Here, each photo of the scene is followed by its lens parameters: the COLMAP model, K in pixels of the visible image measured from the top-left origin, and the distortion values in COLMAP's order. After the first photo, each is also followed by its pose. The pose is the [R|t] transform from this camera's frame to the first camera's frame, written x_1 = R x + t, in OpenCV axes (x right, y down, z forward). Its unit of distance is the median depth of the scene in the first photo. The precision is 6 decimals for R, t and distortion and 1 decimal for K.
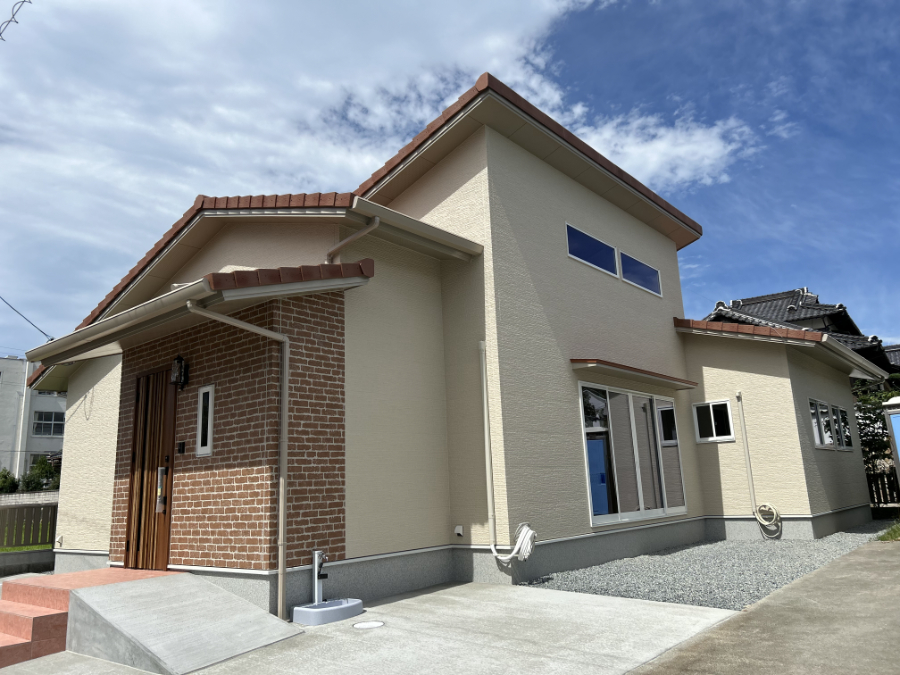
lens RADIAL K [[671.2, 0, 451.7], [0, 671.2, 333.2], [0, 0, 1]] dist [0.047363, -0.052773]
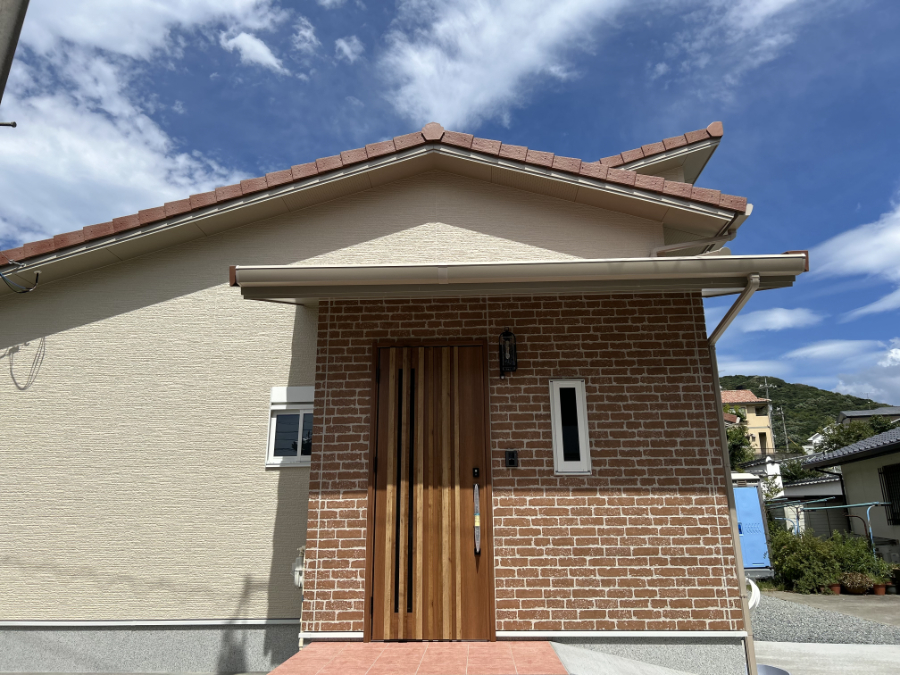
lens RADIAL K [[671.2, 0, 450.6], [0, 671.2, 342.2], [0, 0, 1]] dist [0.047363, -0.052773]
pose [[0.782241, 0.218430, 0.583427, -0.939224], [-0.165304, 0.975722, -0.143668, 0.172061], [-0.600644, 0.015940, 0.799357, 0.506829]]
